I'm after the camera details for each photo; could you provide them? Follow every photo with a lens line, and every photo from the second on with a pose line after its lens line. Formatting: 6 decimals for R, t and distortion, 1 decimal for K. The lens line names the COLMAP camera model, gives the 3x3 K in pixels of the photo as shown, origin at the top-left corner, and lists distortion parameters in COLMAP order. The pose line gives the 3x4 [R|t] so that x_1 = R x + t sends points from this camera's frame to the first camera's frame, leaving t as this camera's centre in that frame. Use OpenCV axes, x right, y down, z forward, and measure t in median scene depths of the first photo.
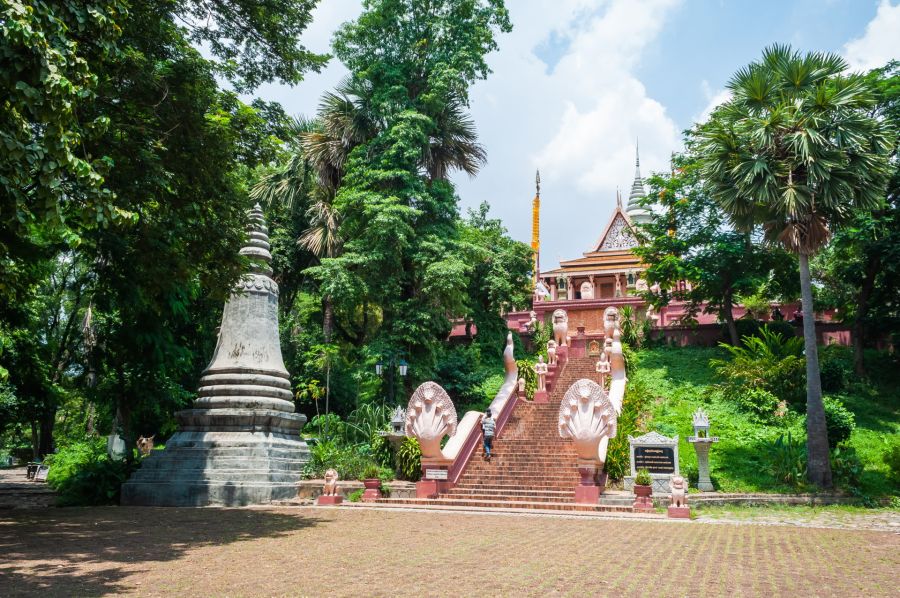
lens RADIAL K [[701.1, 0, 450.0], [0, 701.1, 299.0], [0, 0, 1]] dist [0.008573, -0.000136]
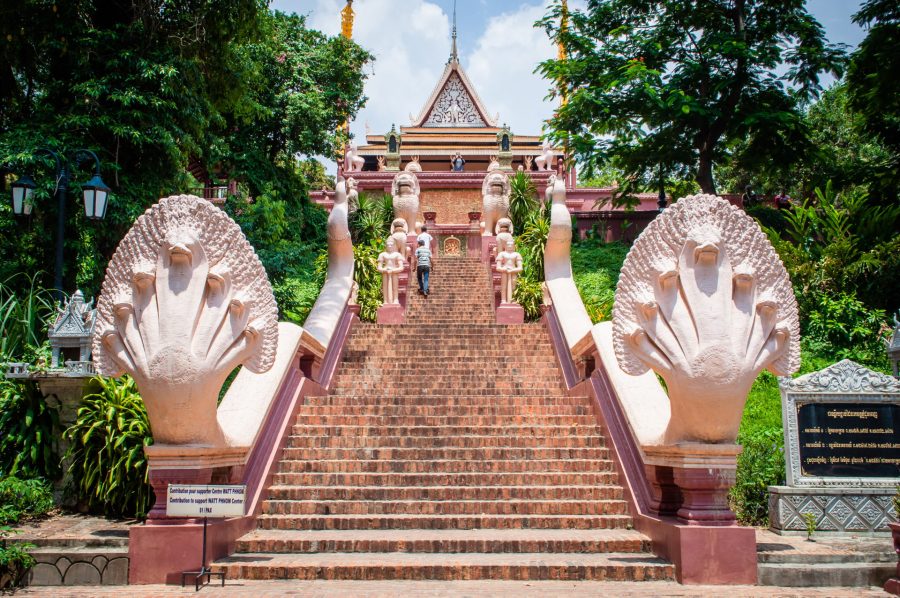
lens RADIAL K [[859.9, 0, 450.0], [0, 859.9, 299.0], [0, 0, 1]] dist [0.018367, 0.001774]
pose [[0.950462, 0.032530, 0.309135, -0.032109], [-0.053950, 0.996679, 0.060992, 0.125704], [-0.306125, -0.074648, 0.949060, 0.573040]]
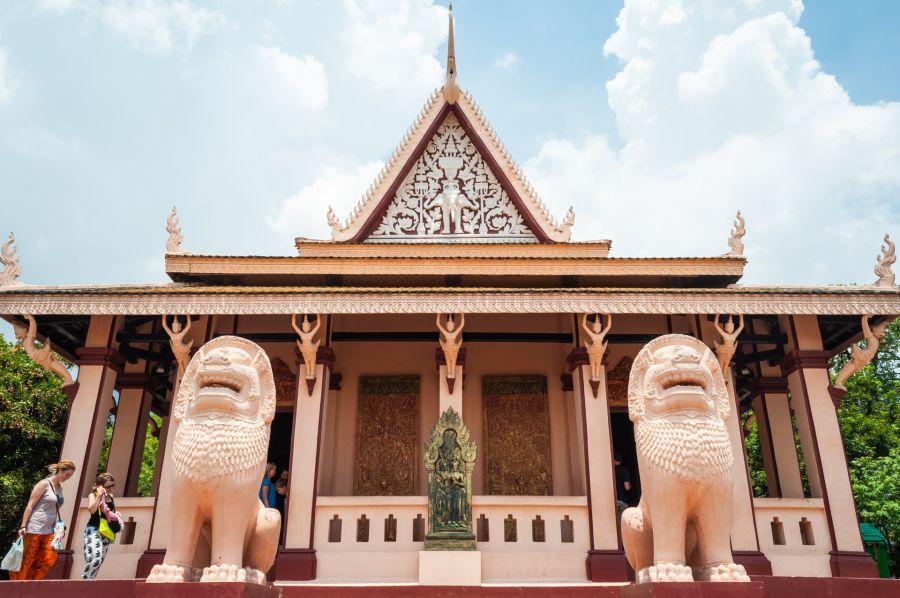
lens RADIAL K [[701.1, 0, 450.0], [0, 701.1, 299.0], [0, 0, 1]] dist [0.008573, -0.000136]
pose [[0.947239, 0.104648, 0.302963, 0.479431], [-0.056317, 0.984835, -0.164098, -0.031669], [-0.315541, 0.138378, 0.938768, 2.175156]]
